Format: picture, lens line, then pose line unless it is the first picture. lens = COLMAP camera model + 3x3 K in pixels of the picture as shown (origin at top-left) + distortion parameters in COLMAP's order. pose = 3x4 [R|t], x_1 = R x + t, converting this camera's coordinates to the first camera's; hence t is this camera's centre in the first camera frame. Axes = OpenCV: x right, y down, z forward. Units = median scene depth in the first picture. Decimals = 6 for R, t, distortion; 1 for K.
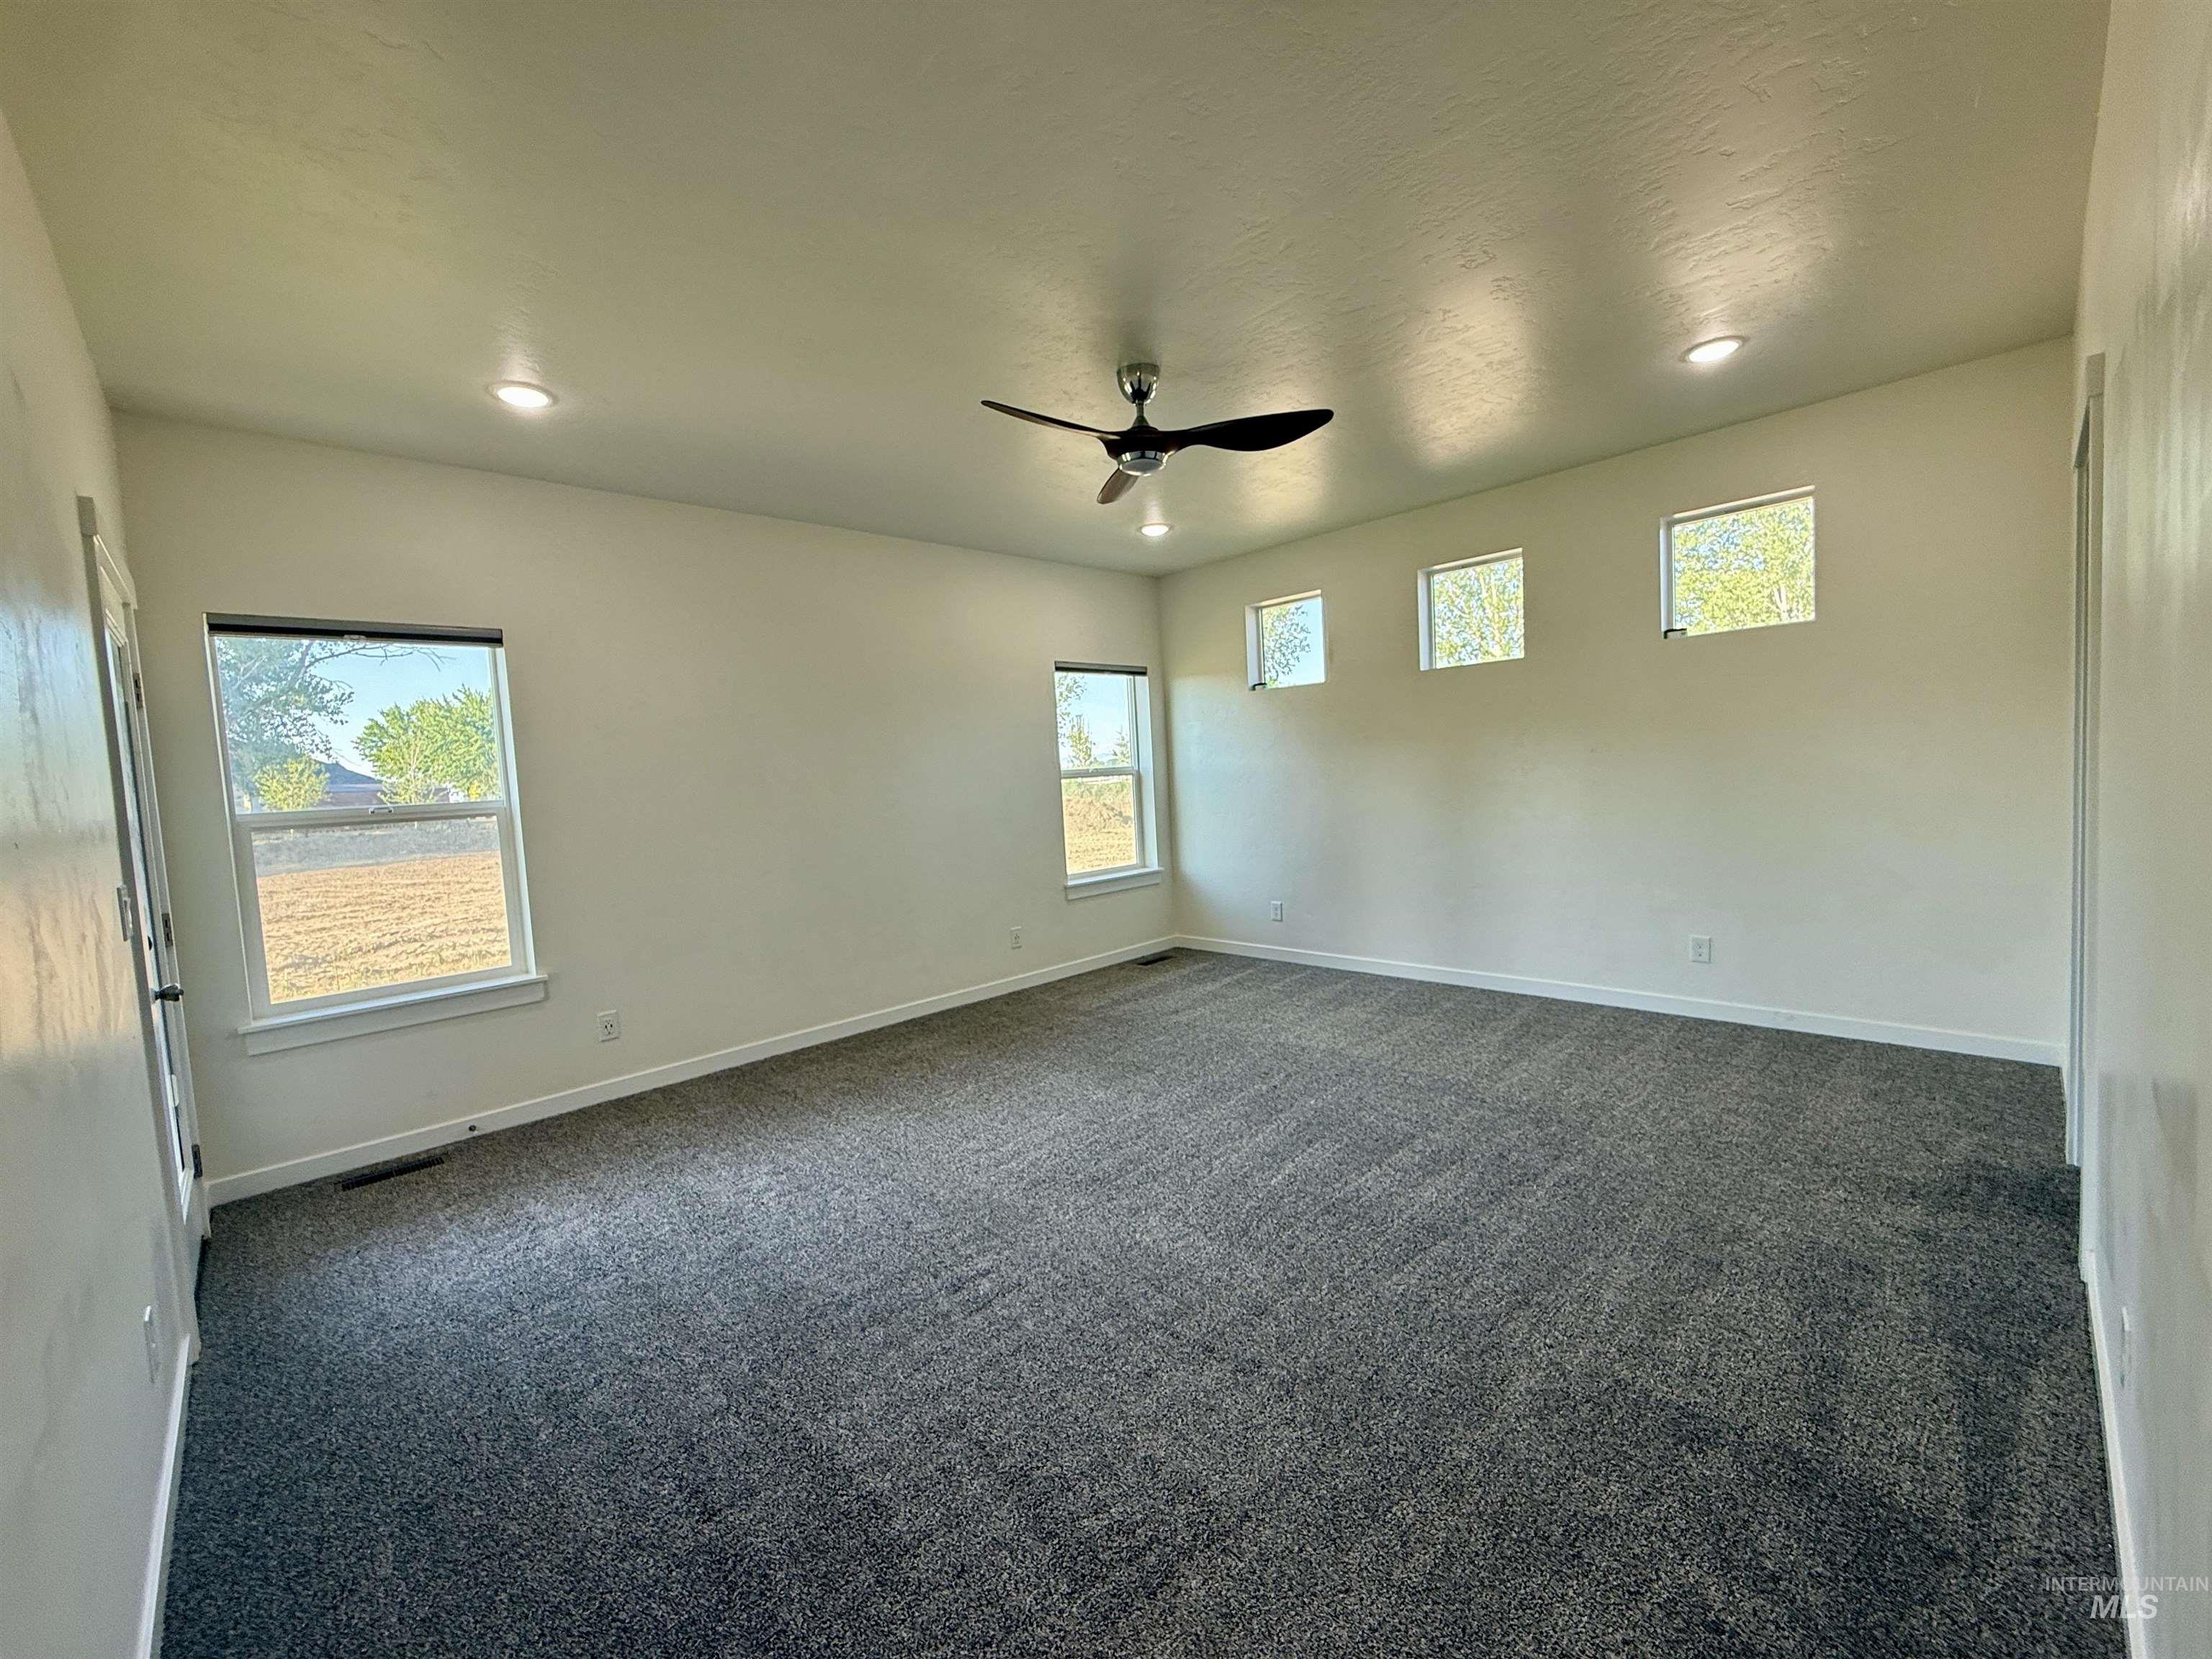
lens RADIAL K [[887.3, 0, 1099.5], [0, 887.3, 832.9], [0, 0, 1]] dist [0.005932, -0.000223]
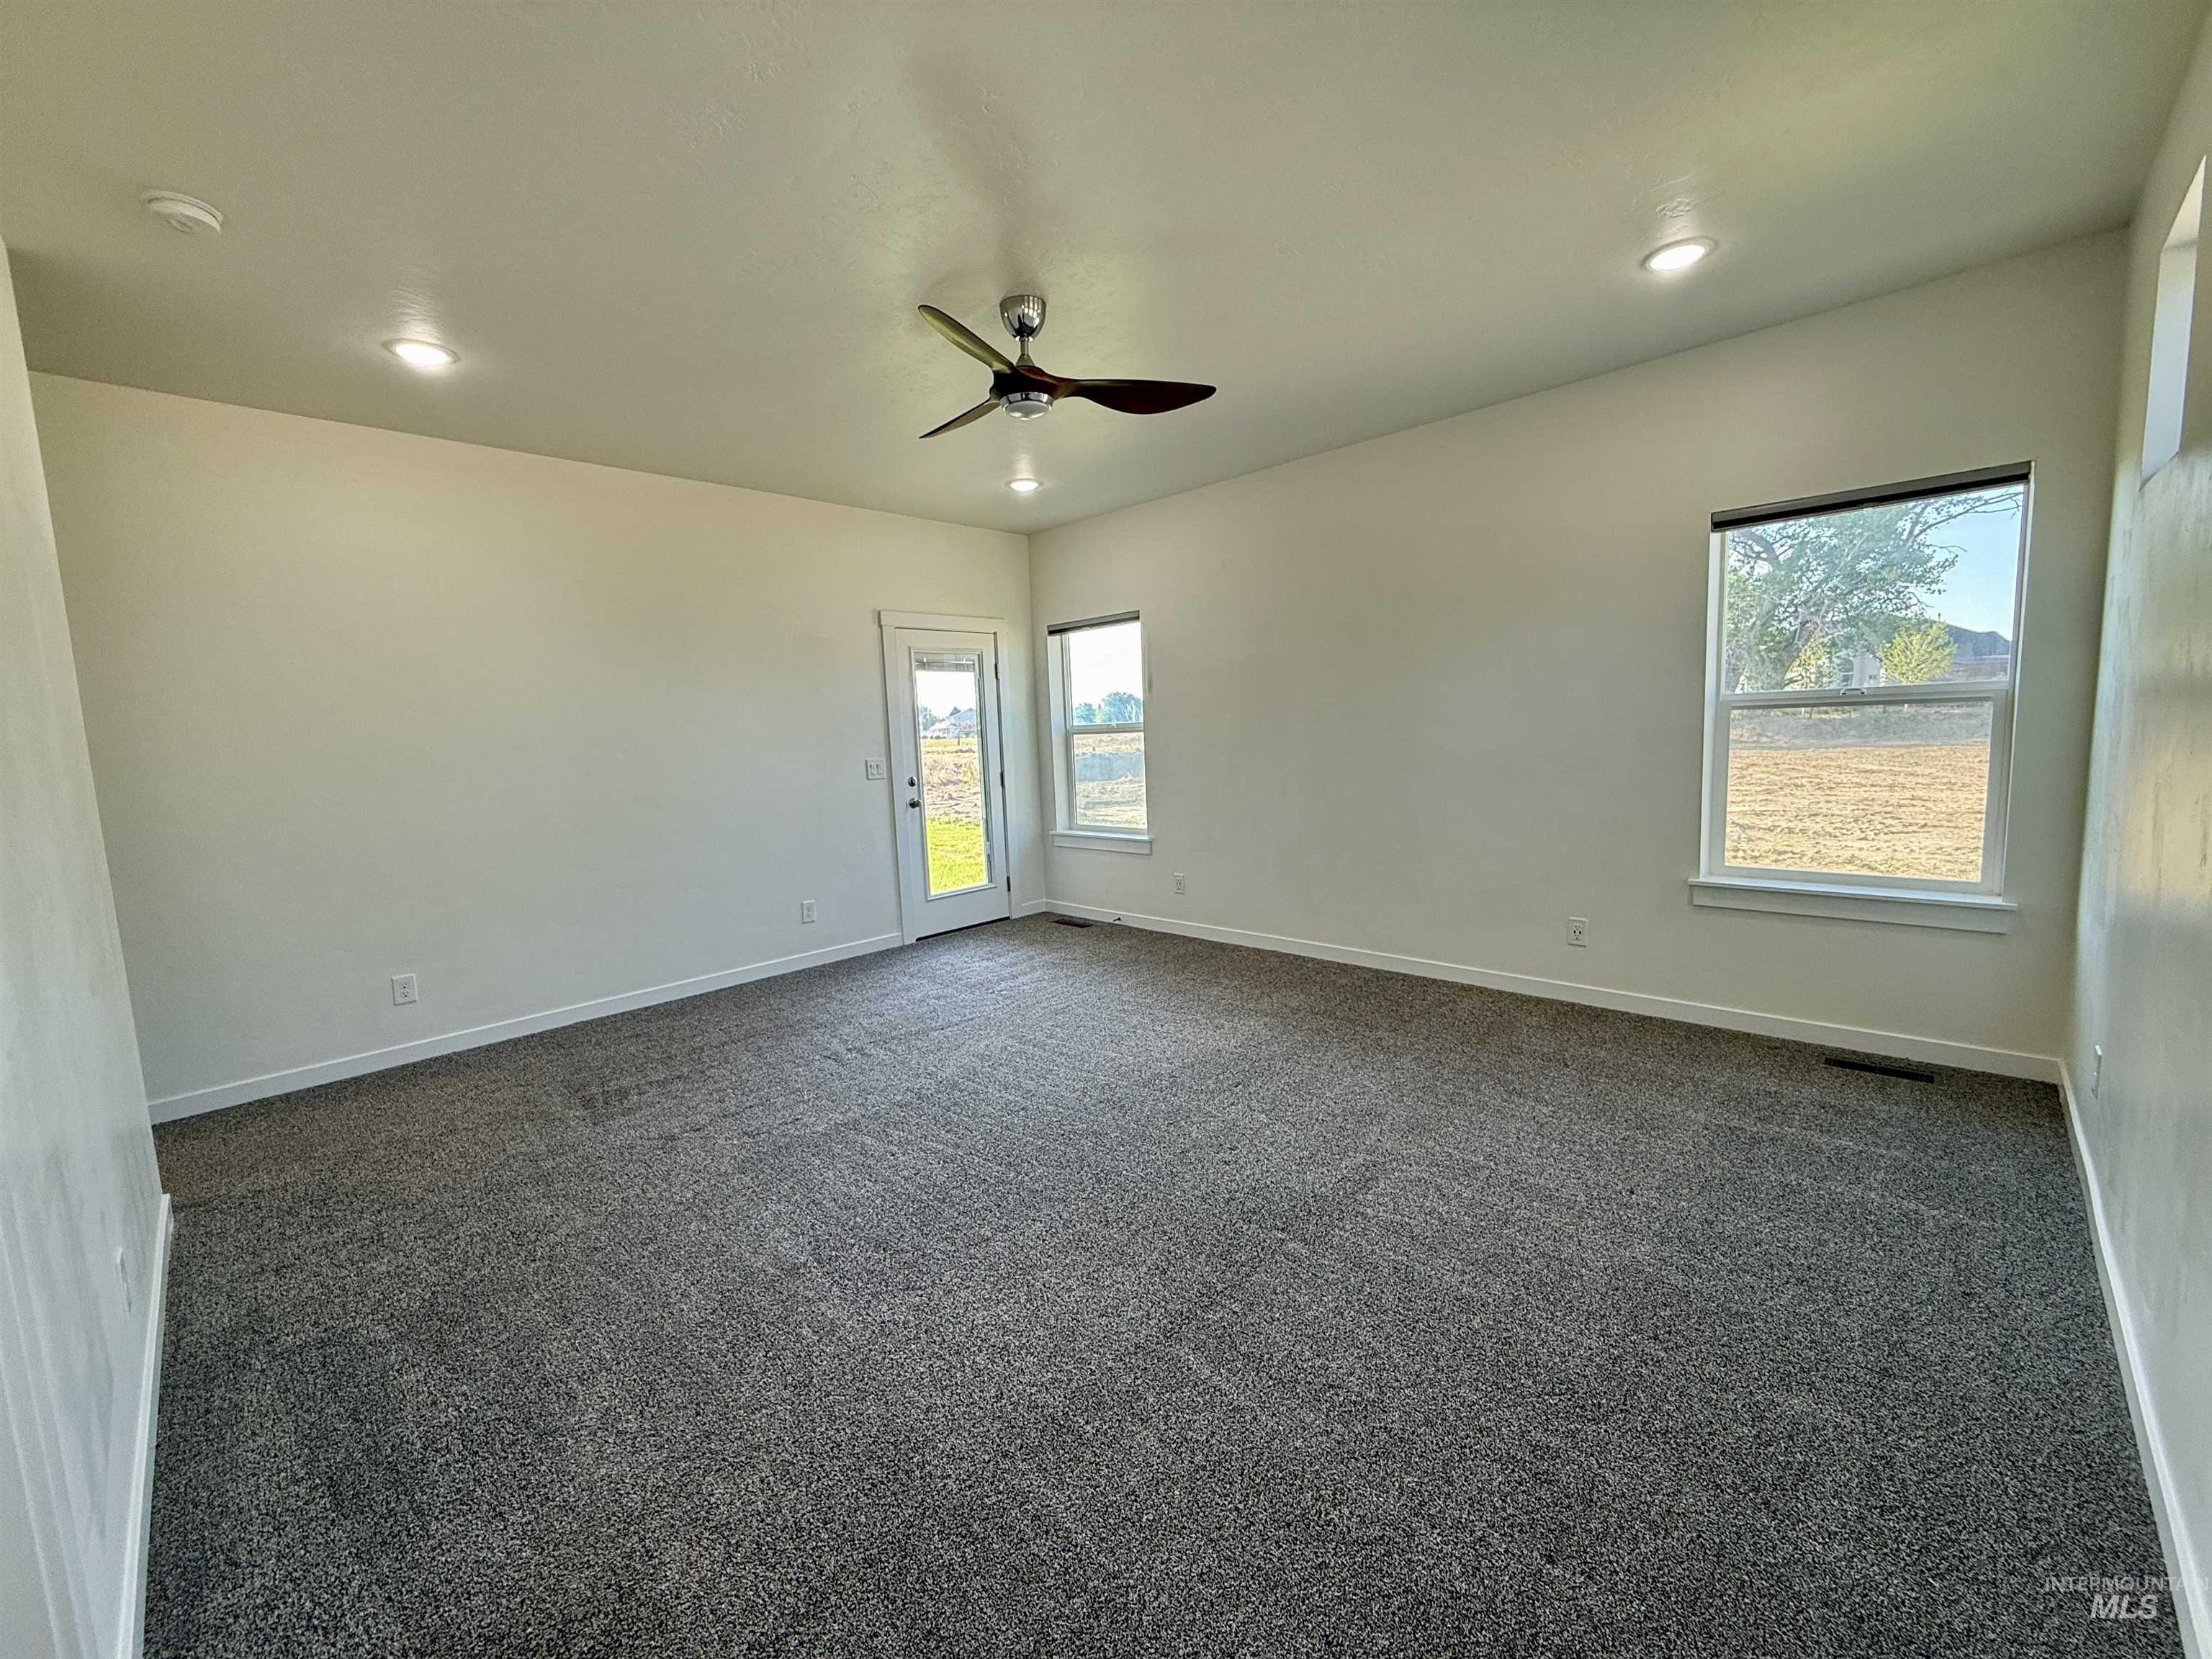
lens RADIAL K [[887.3, 0, 1096.5], [0, 887.3, 819.3], [0, 0, 1]] dist [0.005932, -0.000223]
pose [[0.031431, 0.160774, -0.986491, 0.568797], [-0.029554, 0.986696, 0.159866, -0.073247], [0.999069, 0.024130, 0.035764, 0.560547]]
